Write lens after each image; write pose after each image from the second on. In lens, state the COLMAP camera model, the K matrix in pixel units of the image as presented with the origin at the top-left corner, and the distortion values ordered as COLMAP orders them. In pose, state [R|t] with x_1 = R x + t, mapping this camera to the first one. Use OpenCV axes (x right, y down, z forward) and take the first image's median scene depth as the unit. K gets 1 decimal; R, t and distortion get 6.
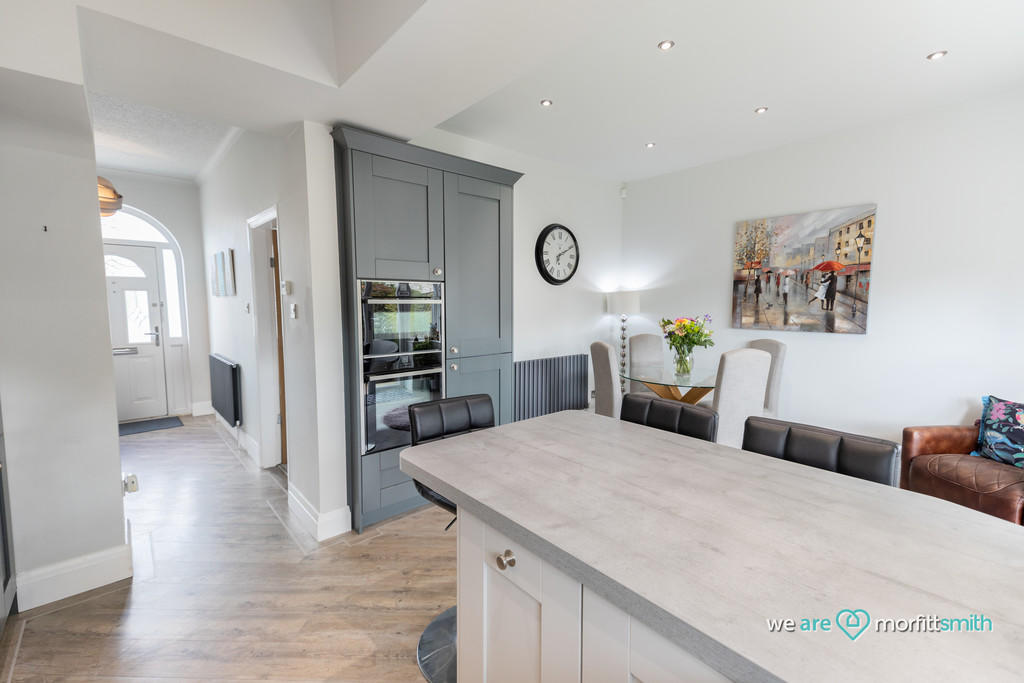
lens RADIAL K [[437.9, 0, 510.7], [0, 437.9, 339.4], [0, 0, 1]] dist [0.004971, 0.000413]
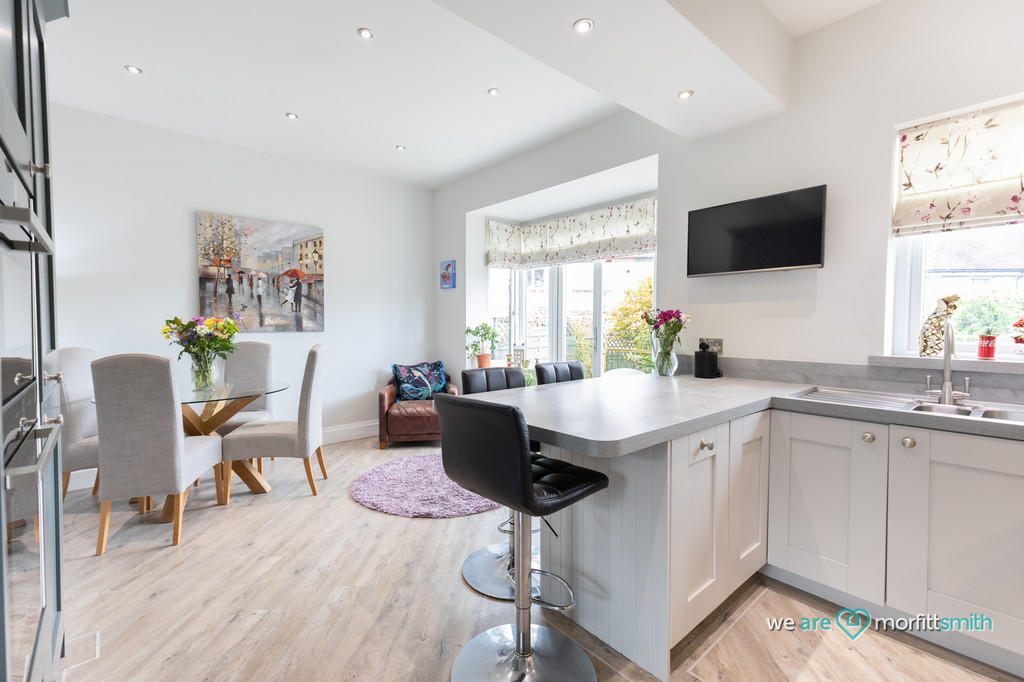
lens RADIAL K [[437.9, 0, 511.5], [0, 437.9, 340.0], [0, 0, 1]] dist [0.004971, 0.000413]
pose [[-0.029786, -0.039167, 0.998789, -0.422377], [0.085357, 0.995482, 0.041582, 0.006100], [-0.995905, 0.086492, -0.026308, 0.464520]]
